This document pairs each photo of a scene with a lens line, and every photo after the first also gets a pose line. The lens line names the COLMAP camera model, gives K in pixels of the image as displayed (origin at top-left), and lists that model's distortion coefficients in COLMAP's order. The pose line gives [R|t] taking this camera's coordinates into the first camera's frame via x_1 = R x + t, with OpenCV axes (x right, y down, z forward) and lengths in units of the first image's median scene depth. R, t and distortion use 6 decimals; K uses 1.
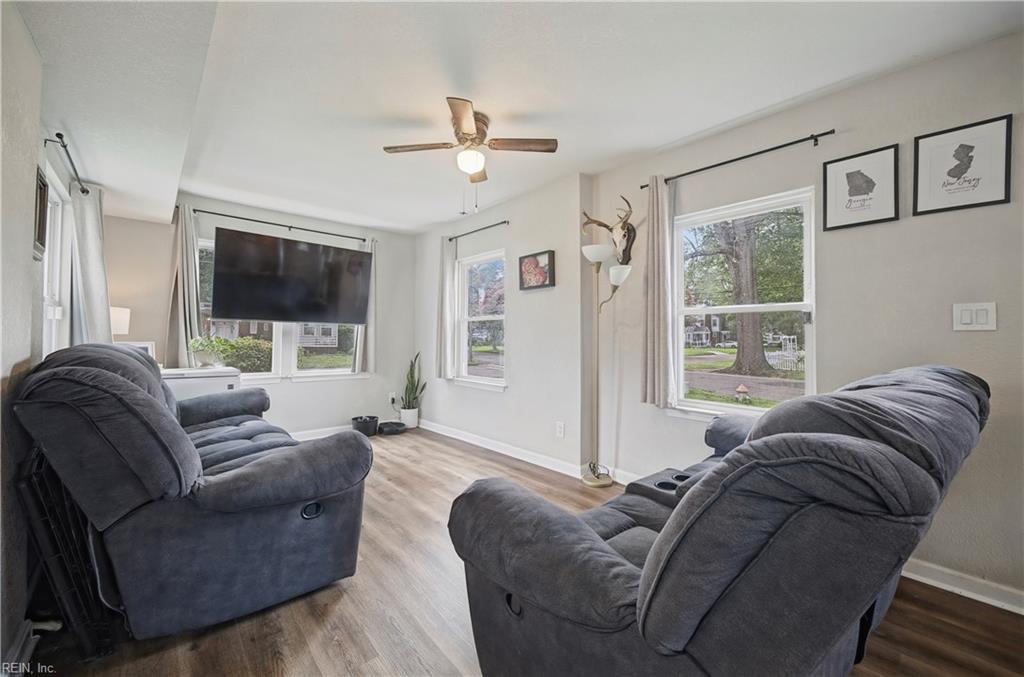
lens RADIAL K [[398.9, 0, 508.4], [0, 398.9, 334.5], [0, 0, 1]] dist [0.000610, -0.000072]
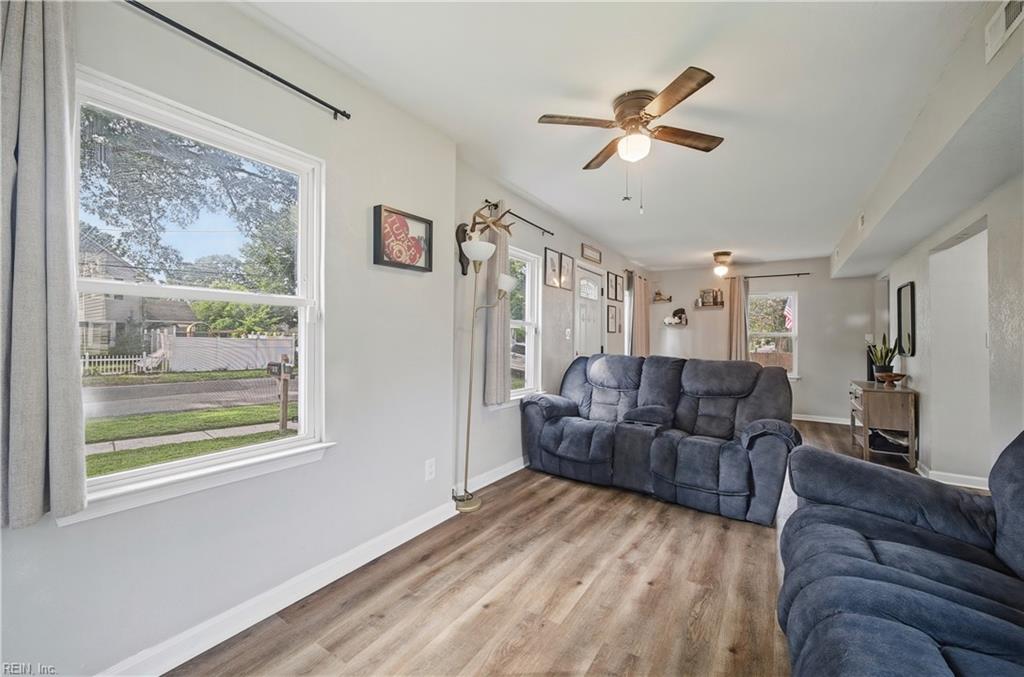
lens RADIAL K [[398.9, 0, 507.7], [0, 398.9, 338.2], [0, 0, 1]] dist [0.000610, -0.000072]
pose [[-0.235447, -0.010439, 0.971831, -0.610998], [-0.017276, 0.999829, 0.006554, -0.011308], [-0.971734, -0.015247, -0.235587, 1.028908]]
